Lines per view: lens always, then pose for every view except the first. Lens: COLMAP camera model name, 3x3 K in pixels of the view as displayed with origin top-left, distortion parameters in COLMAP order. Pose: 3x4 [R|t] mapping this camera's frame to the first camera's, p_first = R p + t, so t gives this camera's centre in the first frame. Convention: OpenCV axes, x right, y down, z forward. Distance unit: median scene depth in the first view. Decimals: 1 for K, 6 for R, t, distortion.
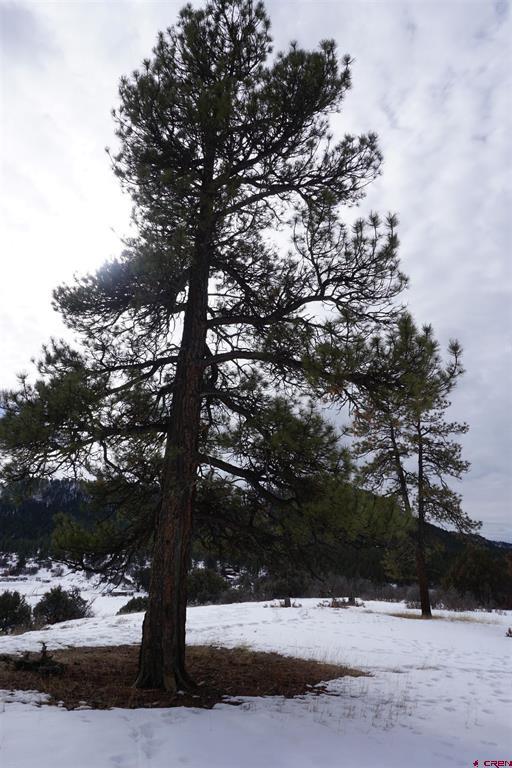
lens RADIAL K [[519.3, 0, 252.6], [0, 519.3, 385.2], [0, 0, 1]] dist [-0.046012, 0.039852]
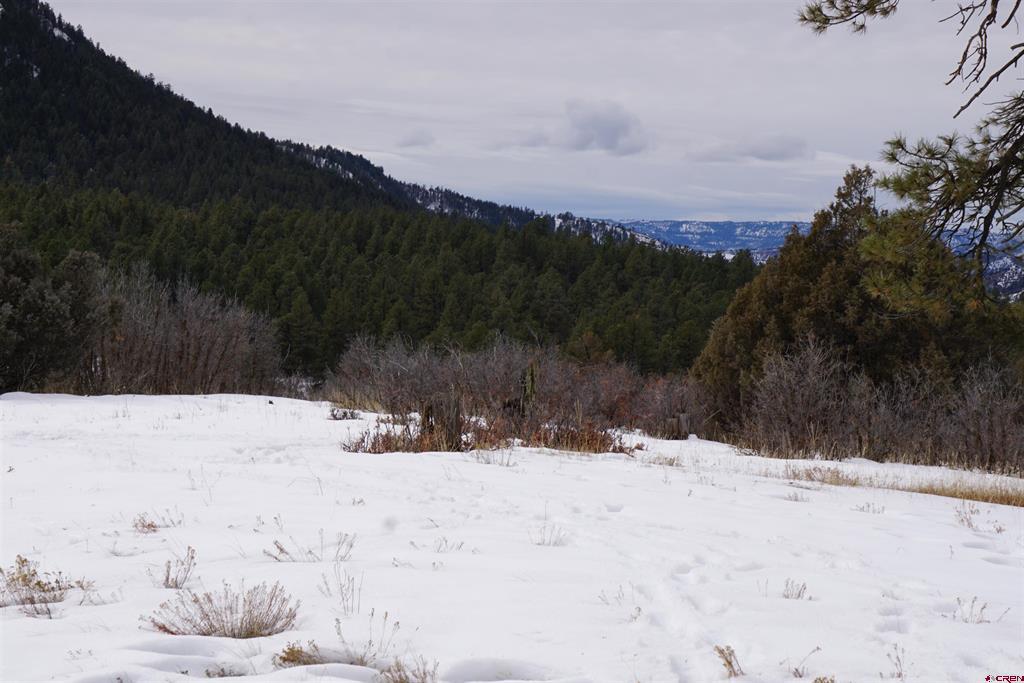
lens RADIAL K [[2434.5, 0, 513.6], [0, 2434.5, 342.4], [0, 0, 1]] dist [0.260959, 0.000000]
pose [[0.891130, 0.028792, 0.452834, -0.369367], [-0.190942, 0.929115, 0.316680, 0.207853], [-0.411617, -0.368668, 0.833460, 0.495342]]
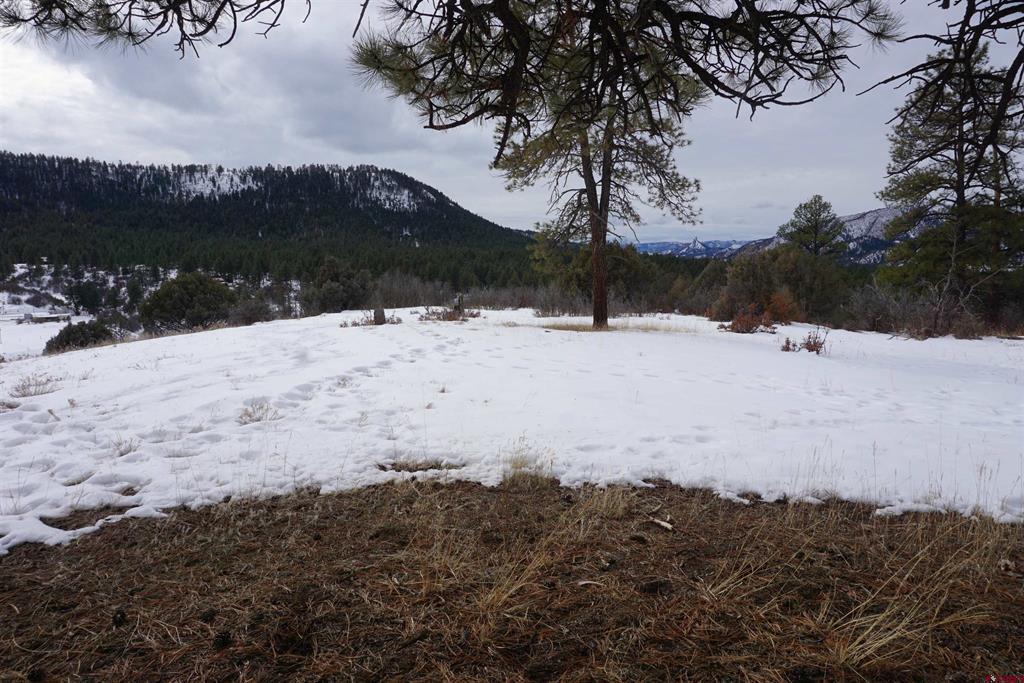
lens RADIAL K [[692.4, 0, 511.1], [0, 692.4, 338.2], [0, 0, 1]] dist [-0.046012, 0.039852]
pose [[0.934519, -0.059885, 0.350840, -0.090942], [-0.093082, 0.910312, 0.403321, 0.174600], [-0.343527, -0.409567, 0.845130, 0.421837]]
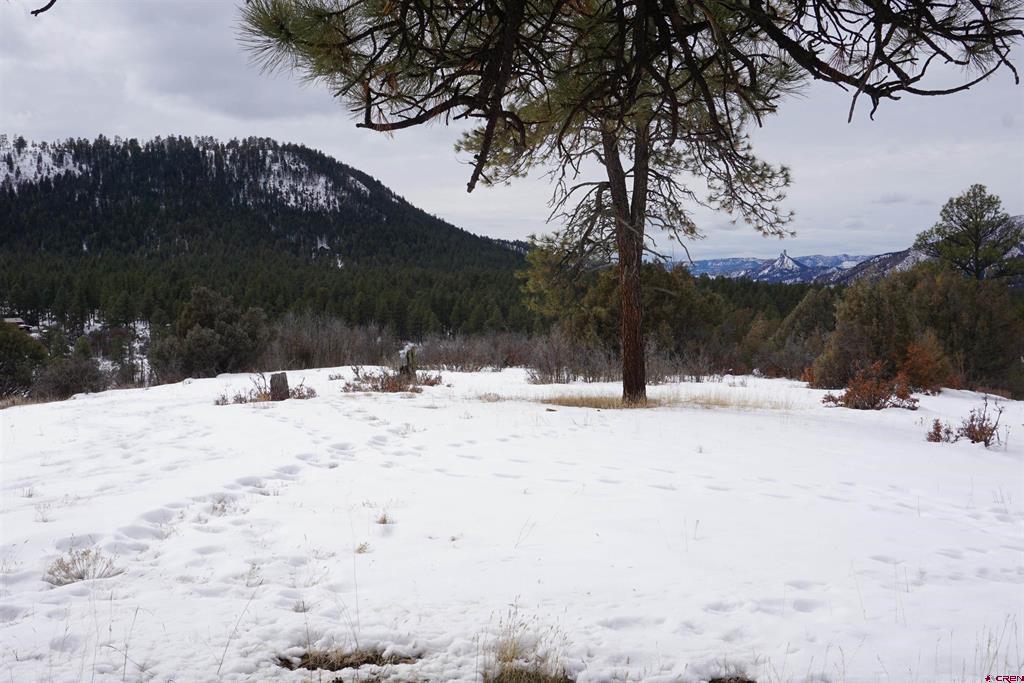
lens RADIAL K [[1110.1, 0, 508.0], [0, 1110.1, 337.2], [0, 0, 1]] dist [0.014012, 0.000000]
pose [[0.928598, -0.039771, 0.368950, -0.091875], [-0.094637, 0.935985, 0.339082, 0.167539], [-0.358817, -0.349787, 0.865390, 0.423649]]
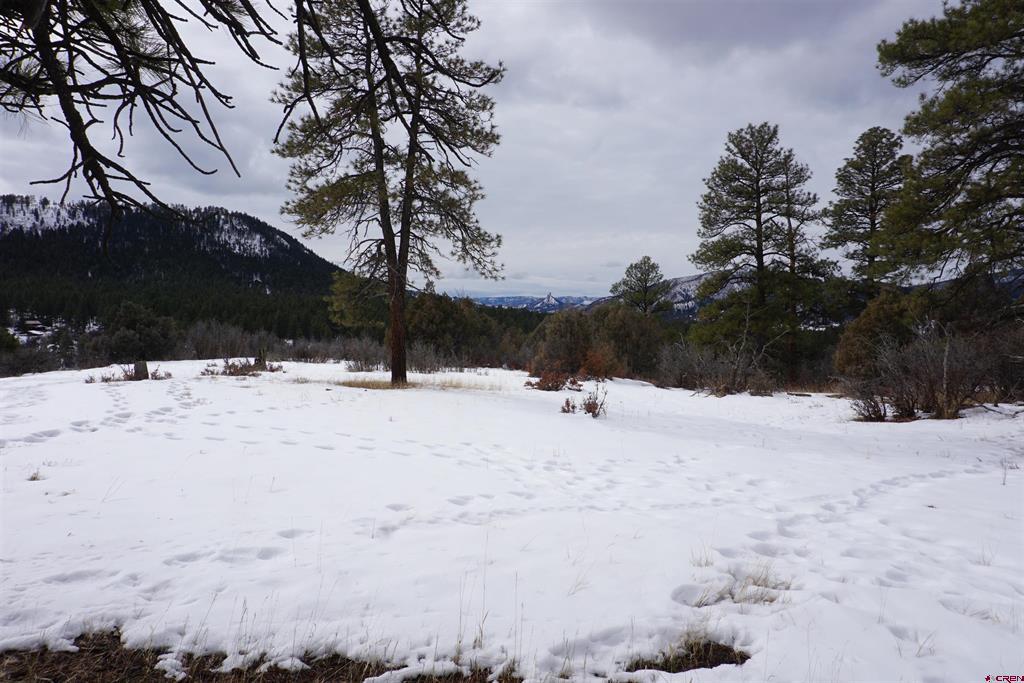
lens RADIAL K [[692.4, 0, 509.0], [0, 692.4, 340.2], [0, 0, 1]] dist [-0.046012, 0.039852]
pose [[0.845141, -0.018549, 0.534222, 0.020498], [-0.175609, 0.934293, 0.310254, 0.174476], [-0.504875, -0.356022, 0.786352, 0.430210]]
